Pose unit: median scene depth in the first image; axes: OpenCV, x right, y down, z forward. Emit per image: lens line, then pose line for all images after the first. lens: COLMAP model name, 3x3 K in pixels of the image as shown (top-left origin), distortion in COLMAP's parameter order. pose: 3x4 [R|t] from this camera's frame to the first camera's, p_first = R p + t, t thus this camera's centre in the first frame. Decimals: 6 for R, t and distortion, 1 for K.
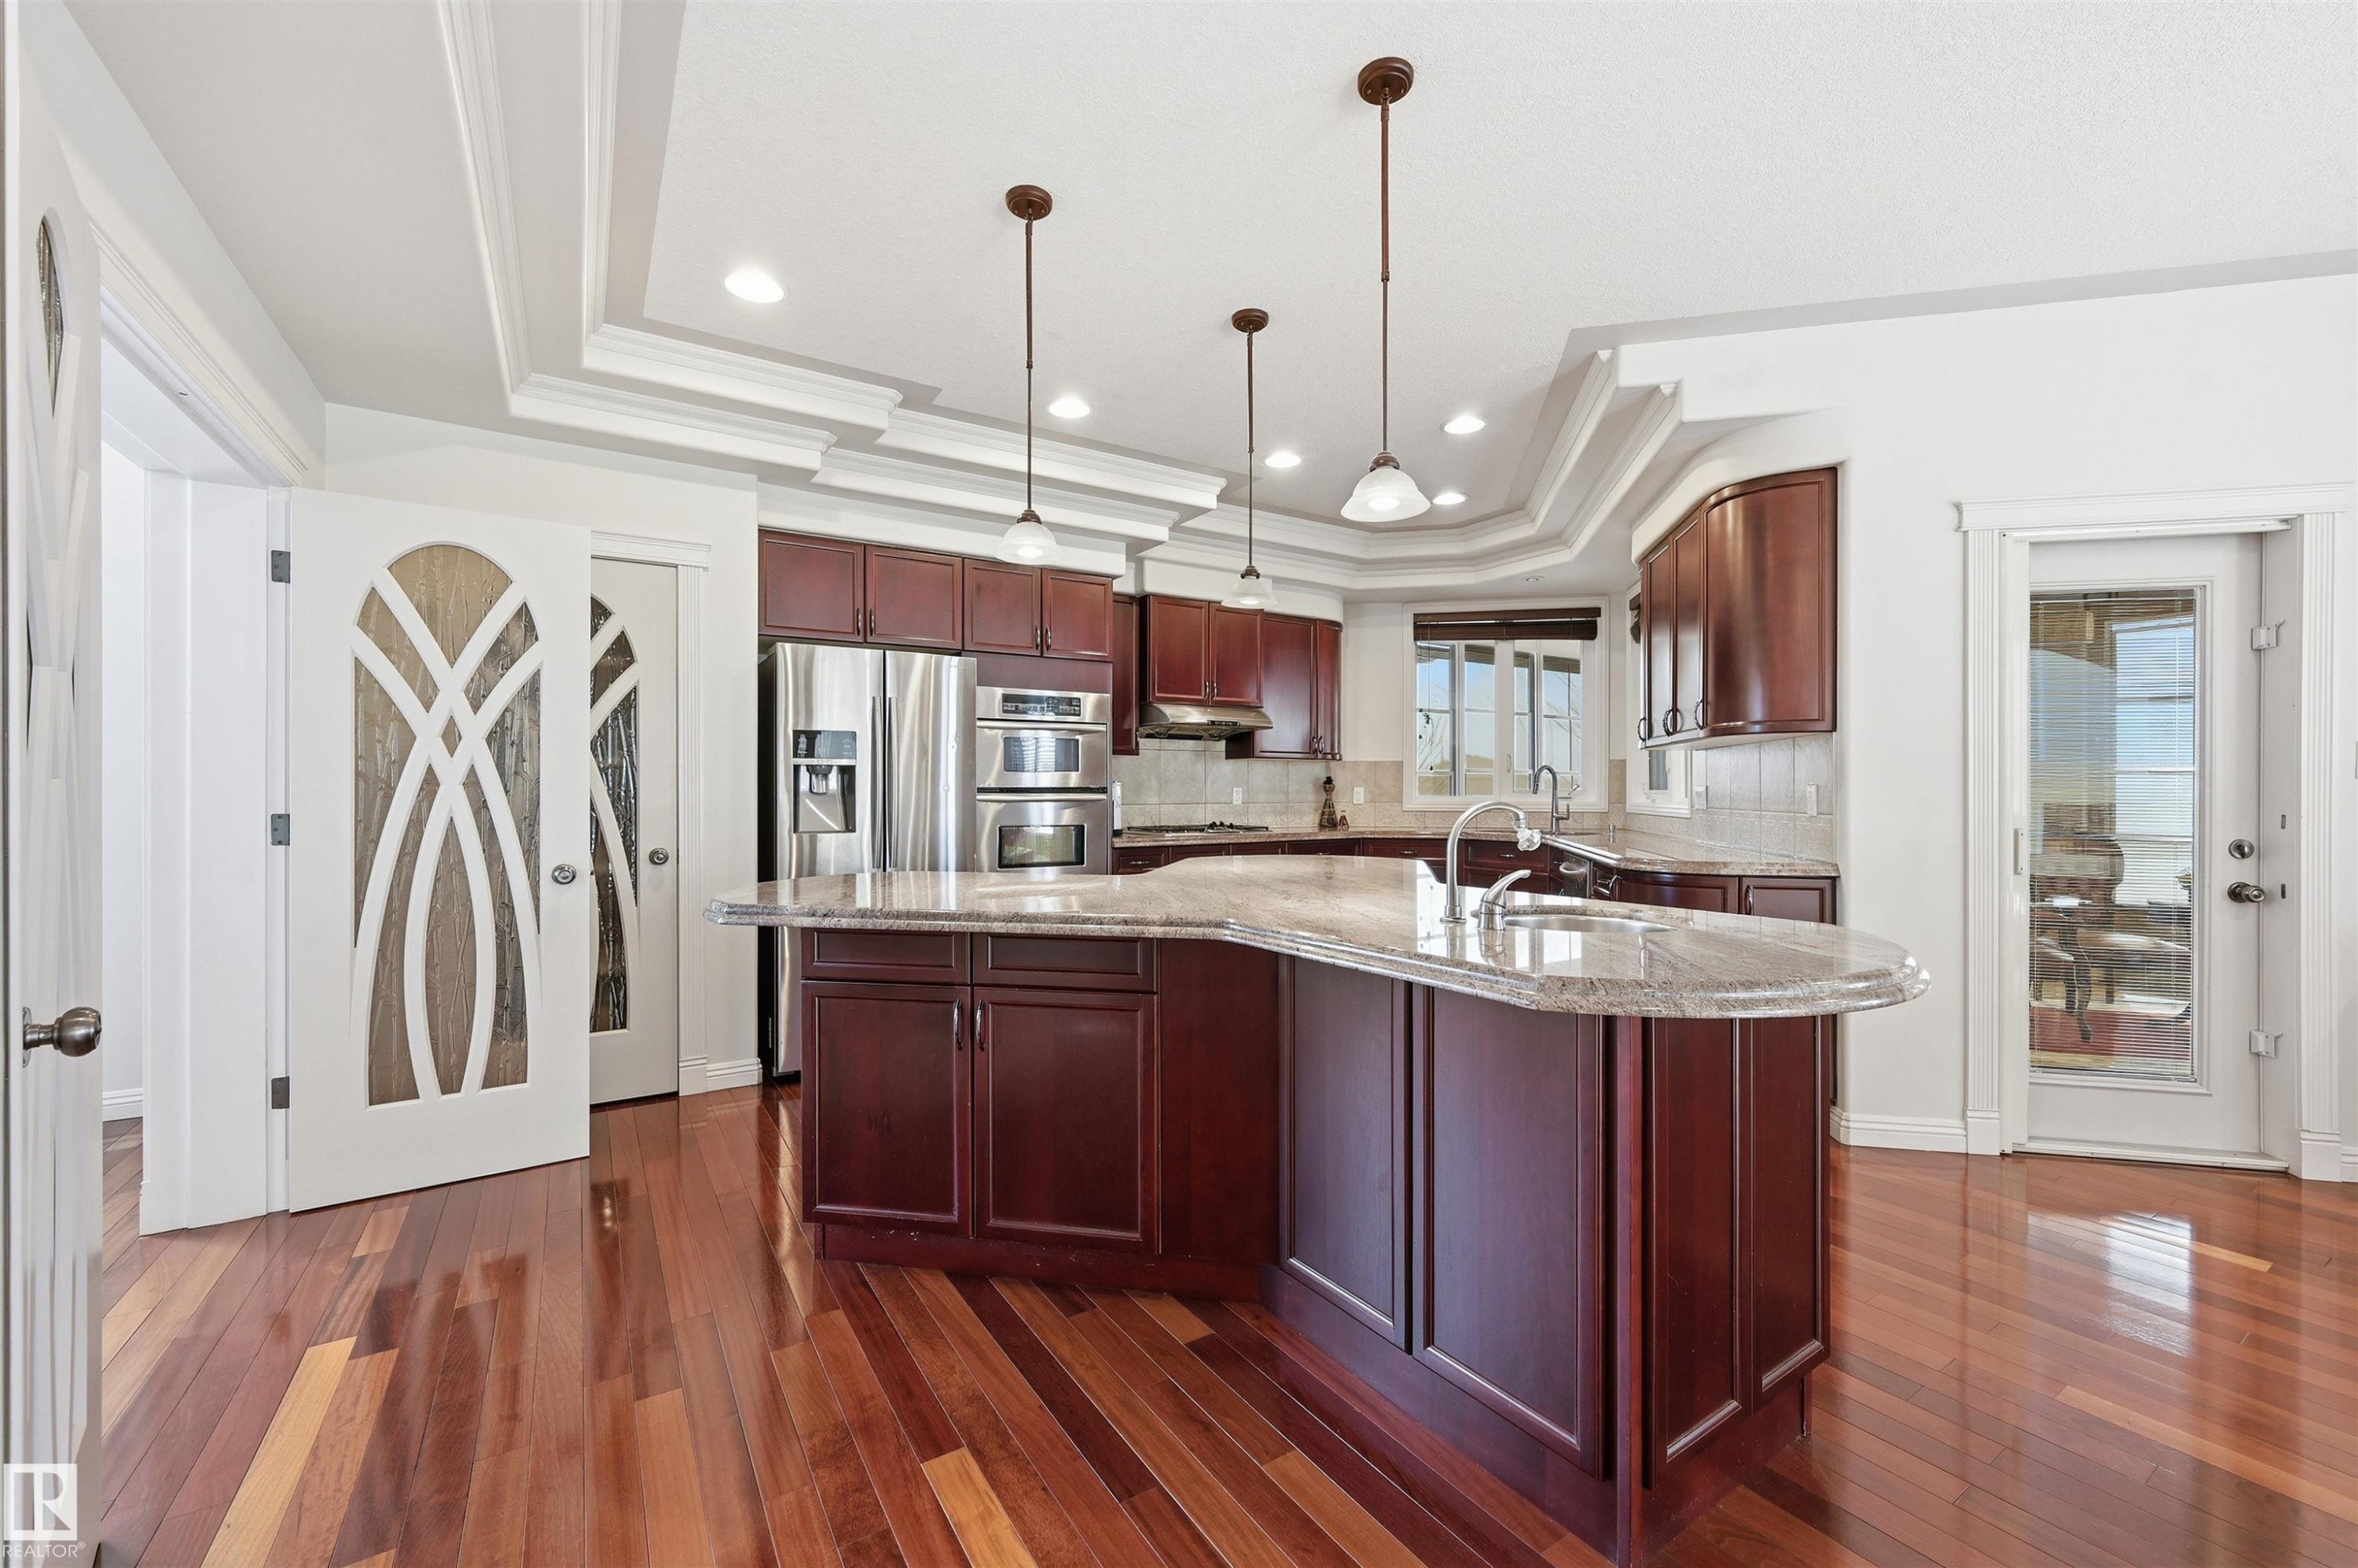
lens RADIAL K [[946.1, 0, 1177.1], [0, 946.1, 790.7], [0, 0, 1]] dist [-0.006639, -0.000078]
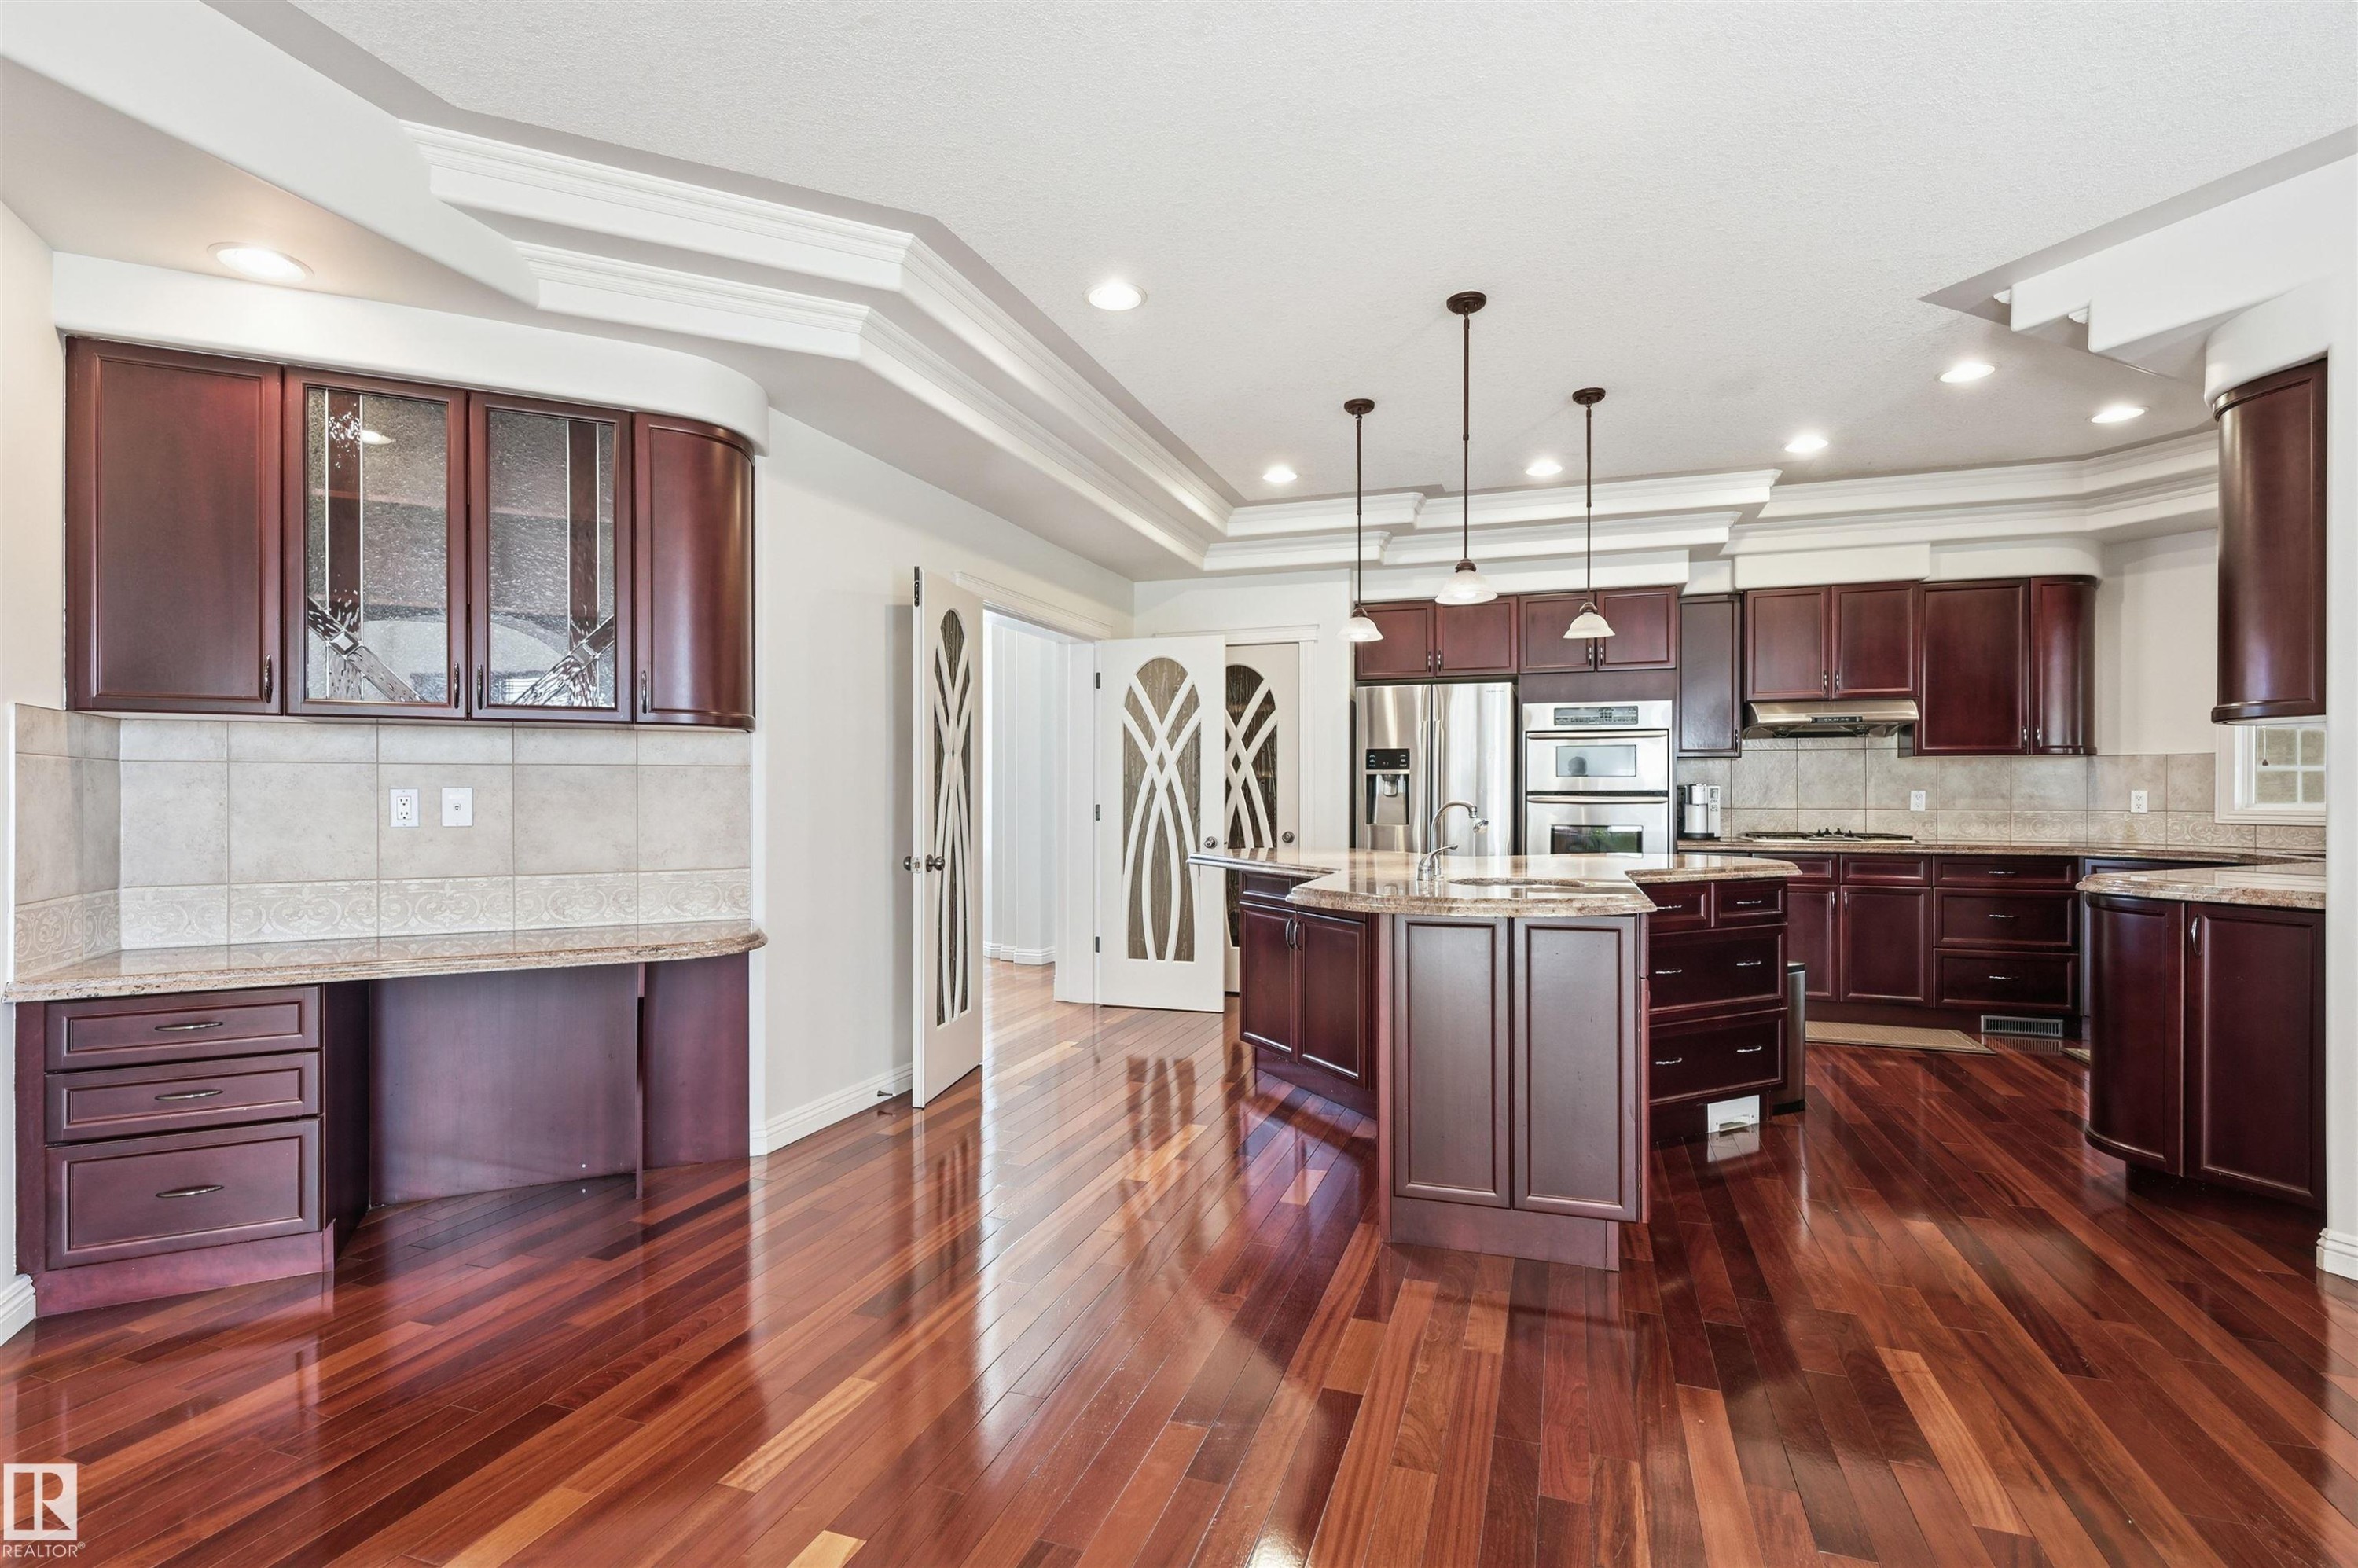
lens RADIAL K [[1062.5, 0, 1179.0], [0, 1062.5, 784.0], [0, 0, 1]] dist [-0.000105, 0.000096]
pose [[0.608753, -0.007134, -0.793328, 0.752042], [-0.002978, 0.999932, -0.011277, 0.005018], [0.793354, 0.009227, 0.608690, -0.188584]]
